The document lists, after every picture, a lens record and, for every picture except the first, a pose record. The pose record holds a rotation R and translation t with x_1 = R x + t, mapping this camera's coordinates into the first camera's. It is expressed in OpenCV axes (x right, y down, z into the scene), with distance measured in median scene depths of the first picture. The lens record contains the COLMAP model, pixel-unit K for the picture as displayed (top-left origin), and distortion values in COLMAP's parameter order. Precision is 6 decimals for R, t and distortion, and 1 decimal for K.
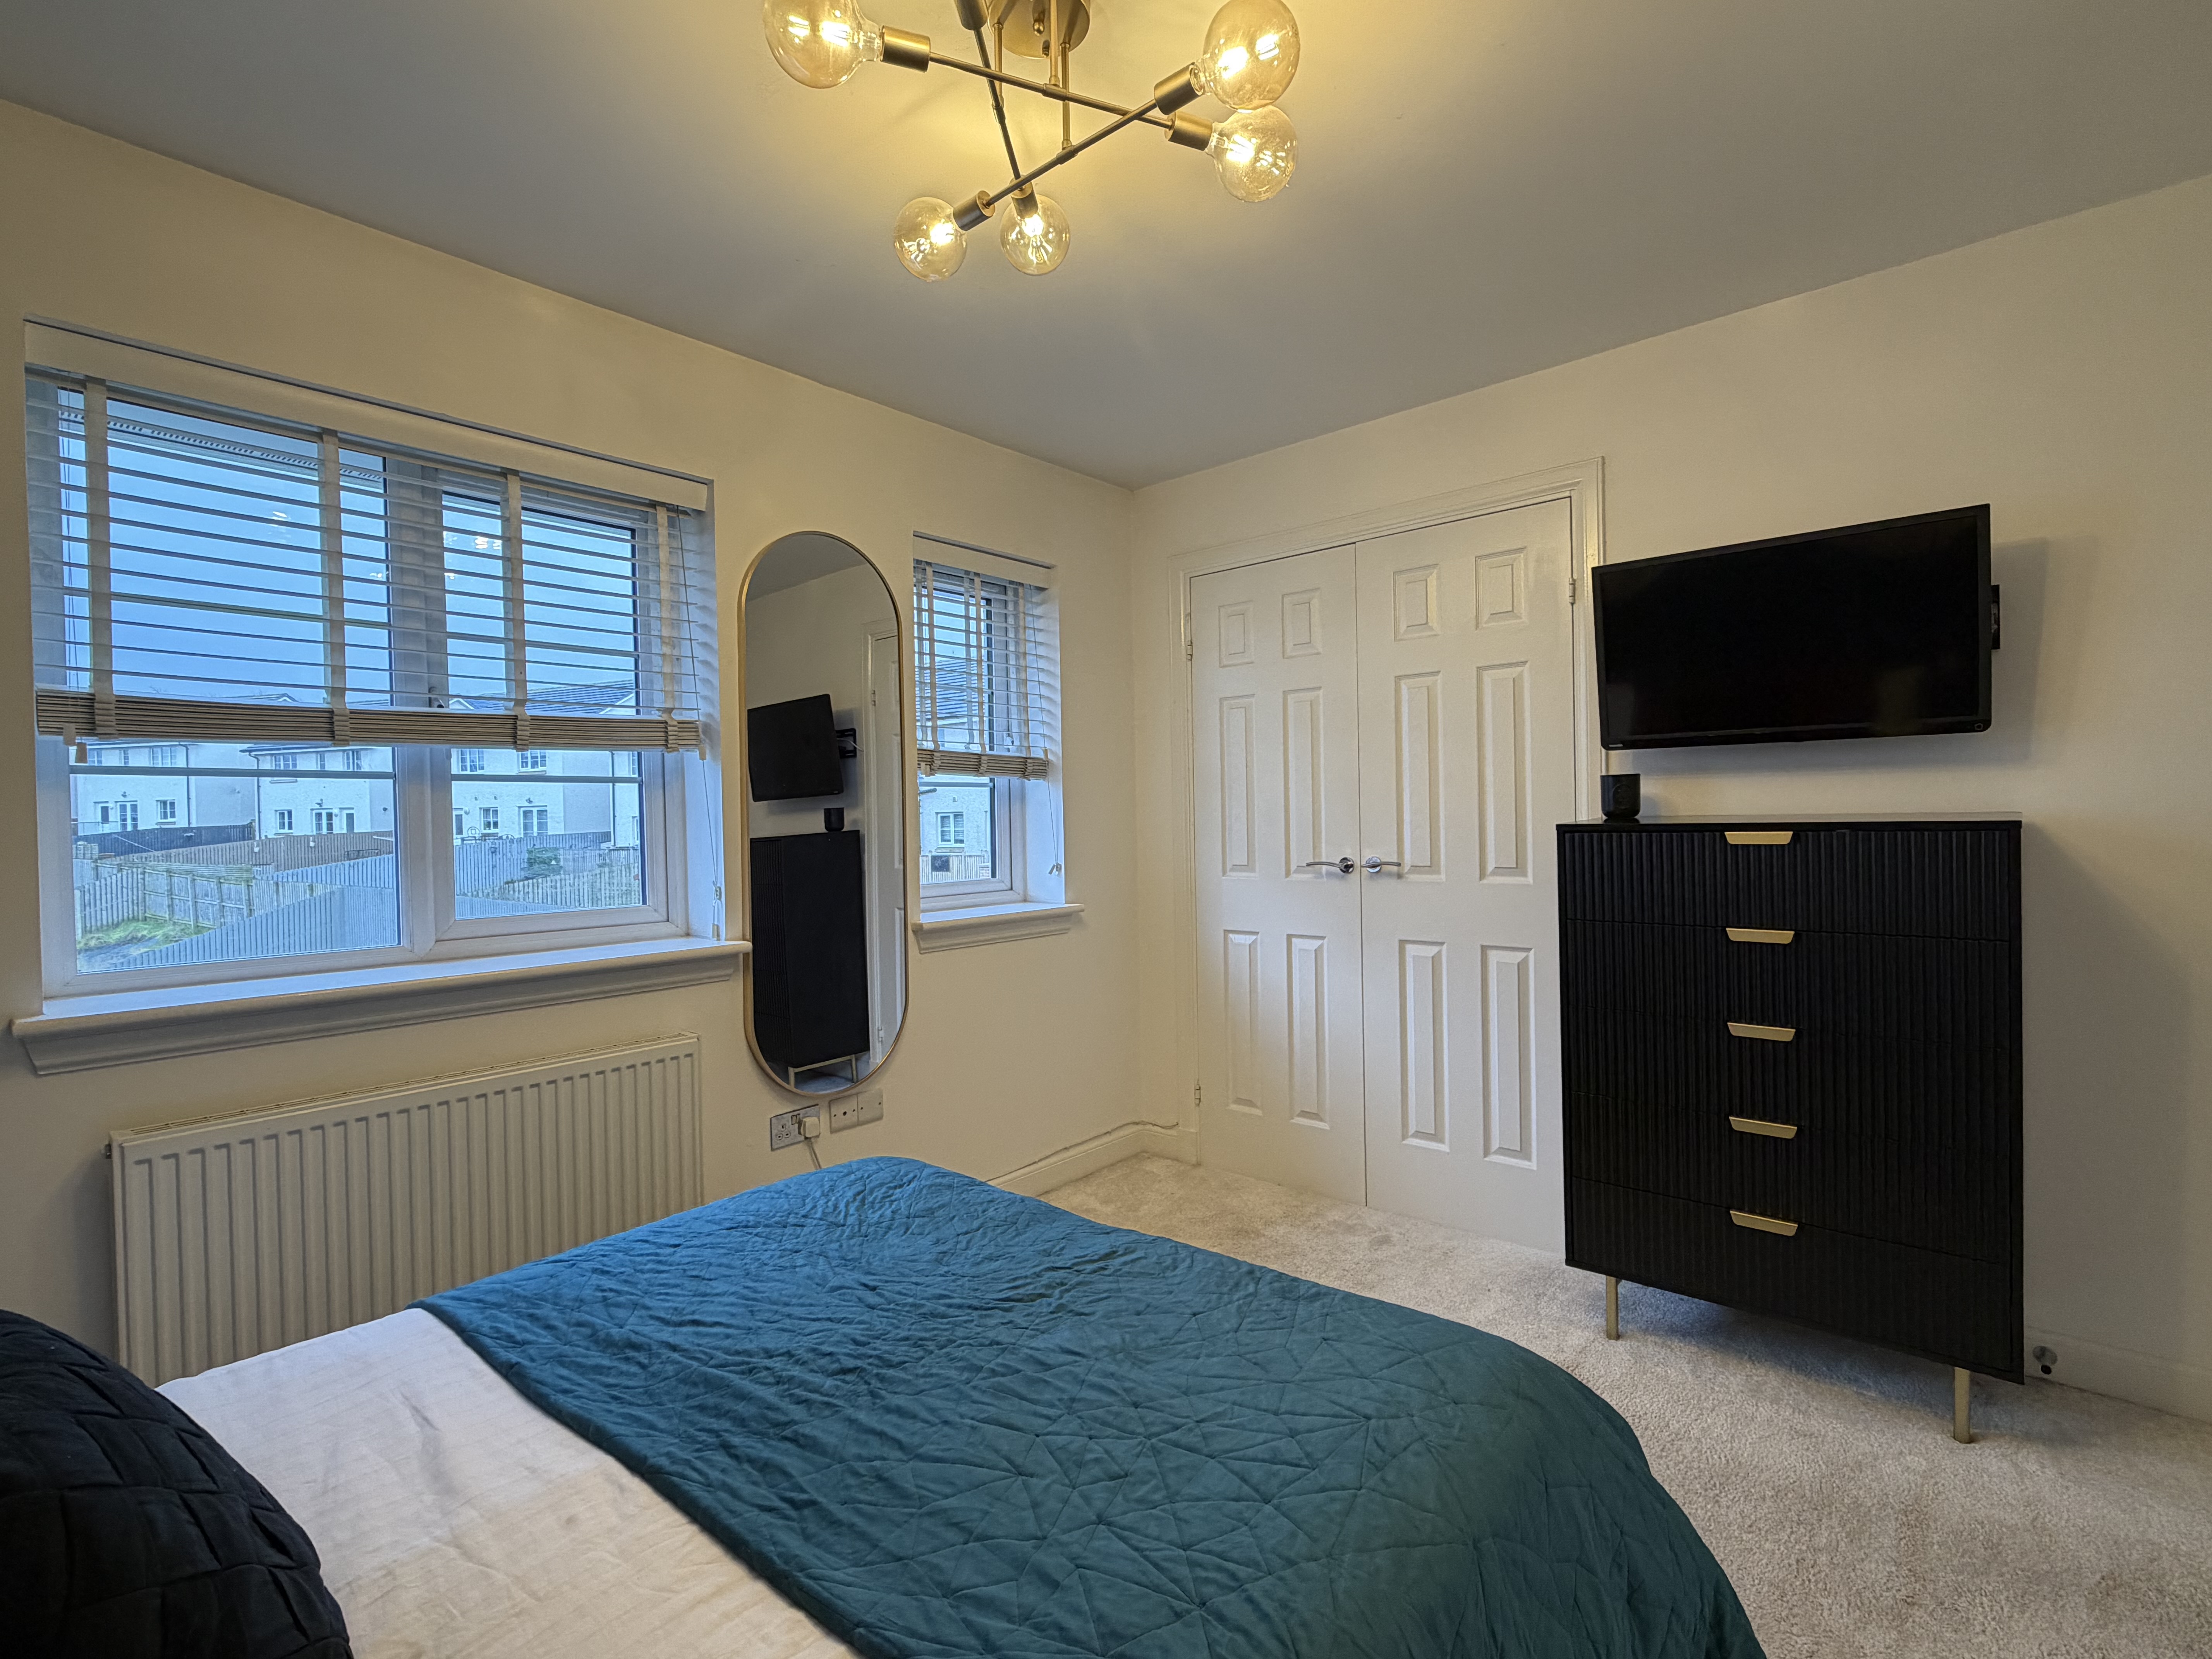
lens RADIAL K [[1020.5, 0, 1105.9], [0, 1020.5, 820.5], [0, 0, 1]] dist [0.002463, -0.001060]
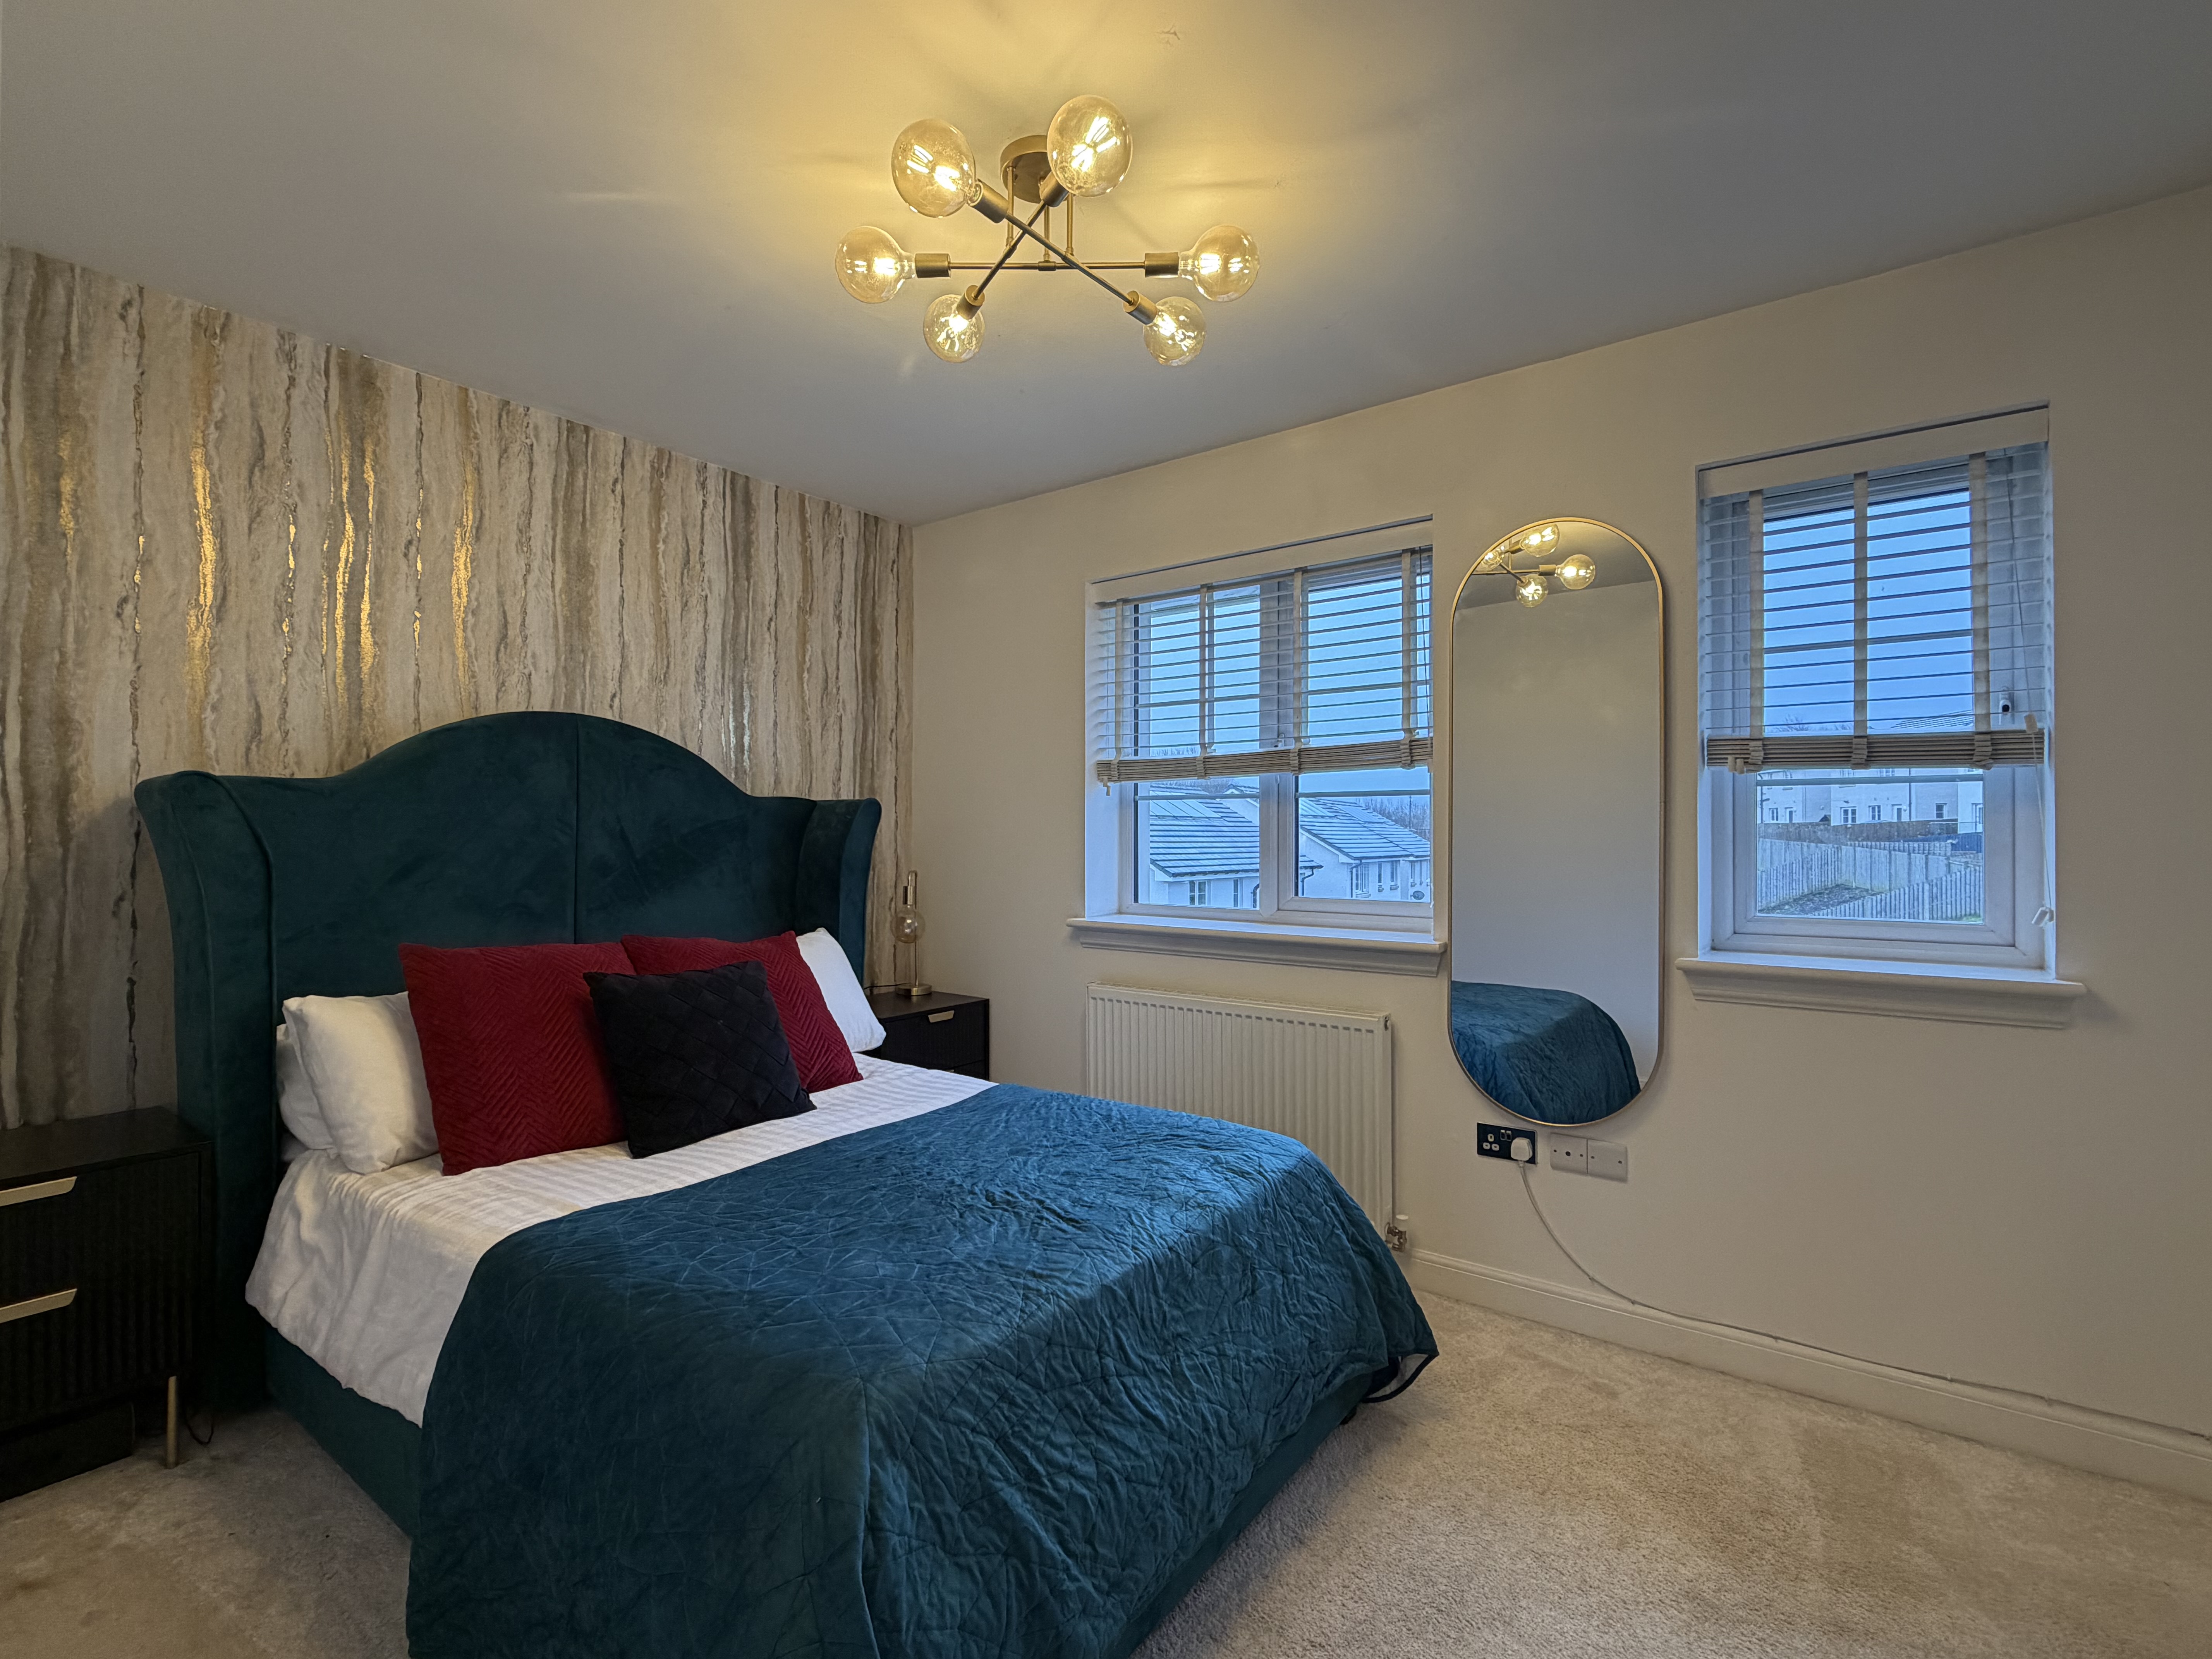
lens RADIAL K [[1020.5, 0, 1112.5], [0, 1020.5, 822.4], [0, 0, 1]] dist [0.002463, -0.001060]
pose [[0.098361, -0.009155, -0.995109, 0.708051], [-0.018736, 0.999763, -0.011050, 0.013111], [0.994974, 0.019731, 0.098166, 0.612332]]
